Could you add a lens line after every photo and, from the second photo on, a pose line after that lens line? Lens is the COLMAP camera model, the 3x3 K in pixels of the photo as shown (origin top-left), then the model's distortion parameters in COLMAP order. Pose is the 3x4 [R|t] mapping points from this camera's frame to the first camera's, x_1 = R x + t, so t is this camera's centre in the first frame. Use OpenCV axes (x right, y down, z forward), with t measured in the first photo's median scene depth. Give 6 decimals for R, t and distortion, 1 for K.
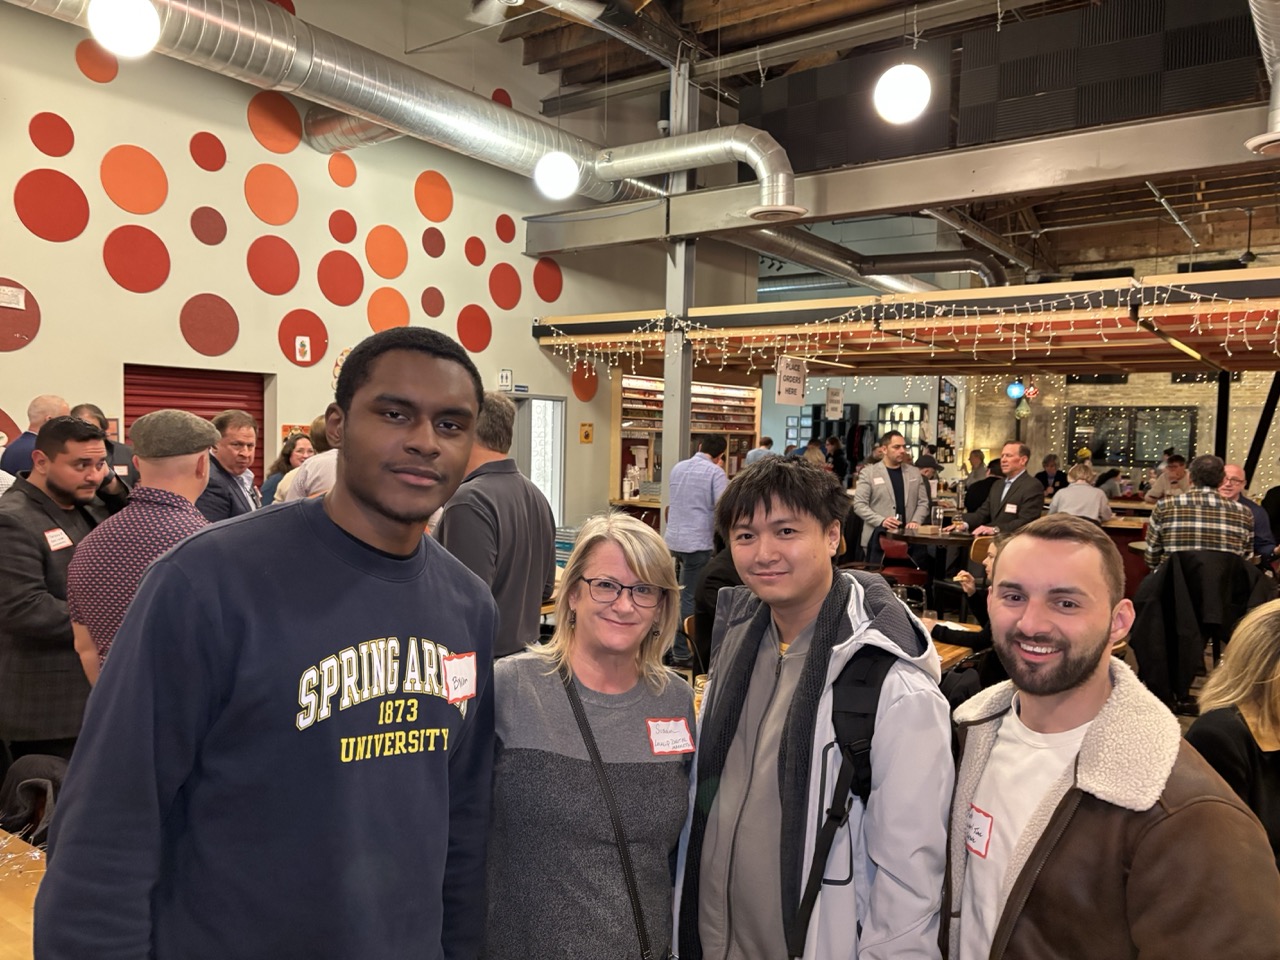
lens RADIAL K [[961.8, 0, 638.6], [0, 961.8, 493.0], [0, 0, 1]] dist [0.047862, -0.050655]
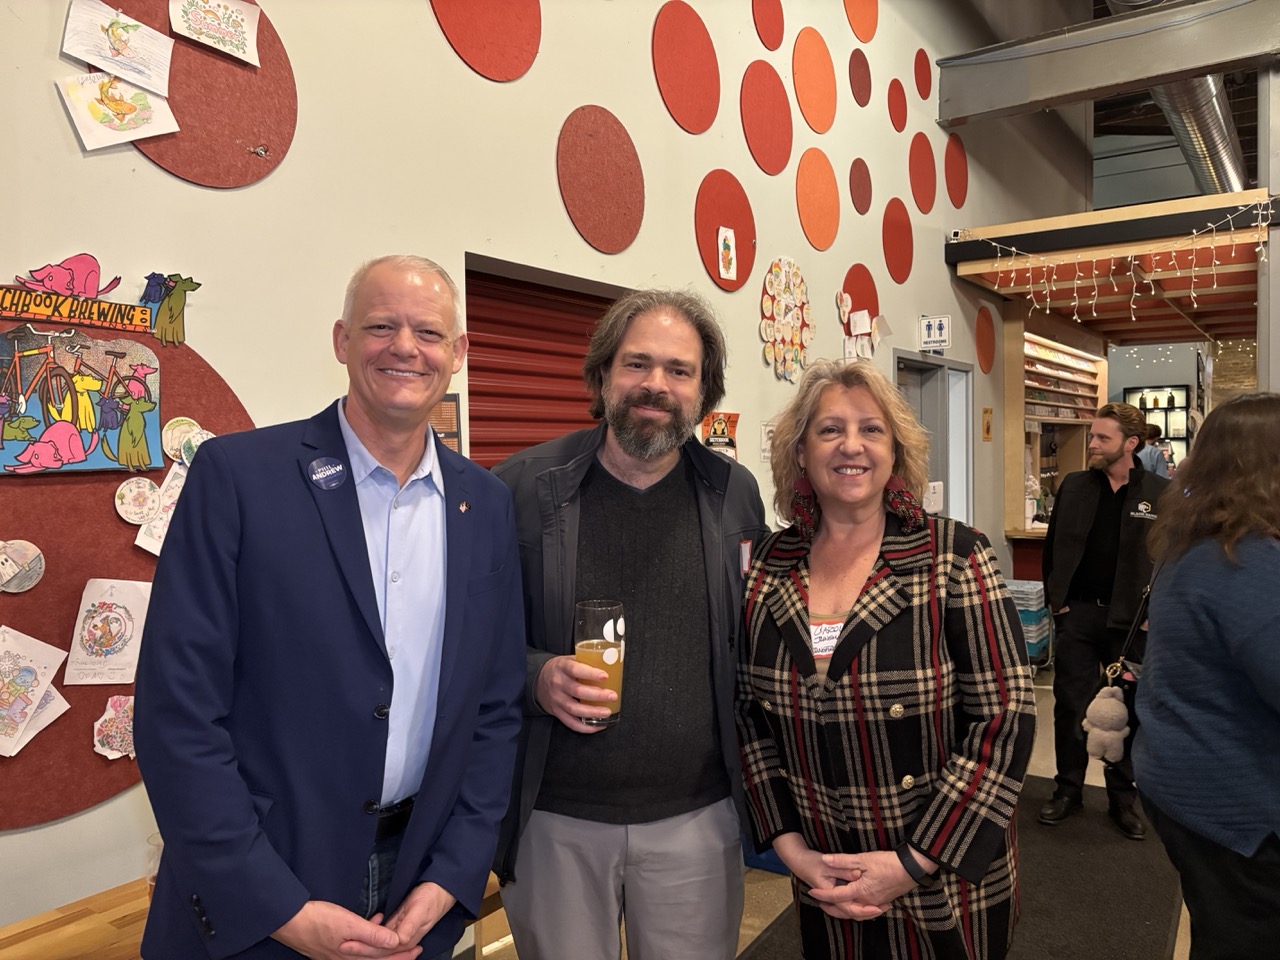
lens RADIAL K [[961.8, 0, 633.6], [0, 961.8, 477.3], [0, 0, 1]] dist [0.047862, -0.050655]
pose [[0.999120, -0.038064, 0.017629, -0.344613], [0.038597, 0.998776, -0.030945, -0.021287], [-0.016430, 0.031599, 0.999366, 0.446929]]
